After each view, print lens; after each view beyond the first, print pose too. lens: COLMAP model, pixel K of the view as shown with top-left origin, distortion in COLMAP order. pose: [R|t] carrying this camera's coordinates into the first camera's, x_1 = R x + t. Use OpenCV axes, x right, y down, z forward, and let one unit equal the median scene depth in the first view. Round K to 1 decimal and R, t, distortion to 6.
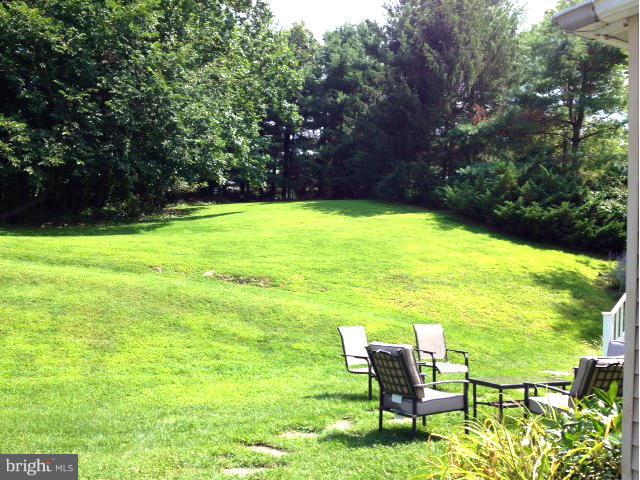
lens RADIAL K [[605.5, 0, 320.0], [0, 605.5, 240.0], [0, 0, 1]] dist [0.189696, -0.420666]
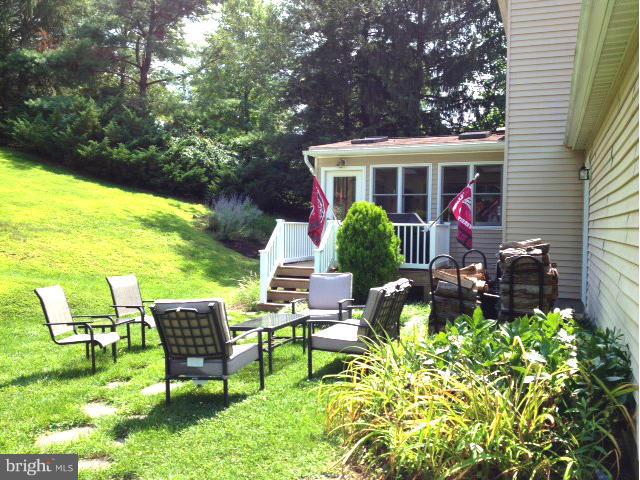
lens RADIAL K [[605.5, 0, 320.0], [0, 605.5, 240.0], [0, 0, 1]] dist [0.189696, -0.420666]
pose [[0.745226, -0.044693, 0.665313, -0.071115], [-0.014419, 0.996438, 0.083087, 0.004451], [-0.666656, -0.071511, 0.741927, 0.064404]]
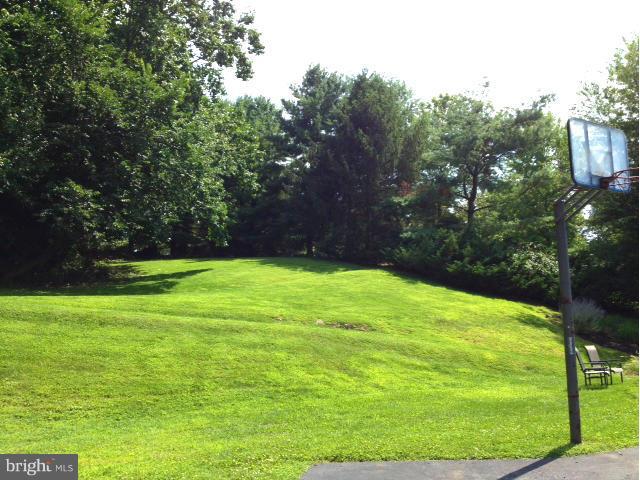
lens RADIAL K [[605.5, 0, 320.0], [0, 605.5, 240.0], [0, 0, 1]] dist [0.189696, -0.420666]
pose [[0.951729, 0.009352, 0.306797, -0.366643], [0.017921, 0.996137, -0.085959, -0.002828], [-0.306415, 0.087308, 0.947885, -0.117071]]
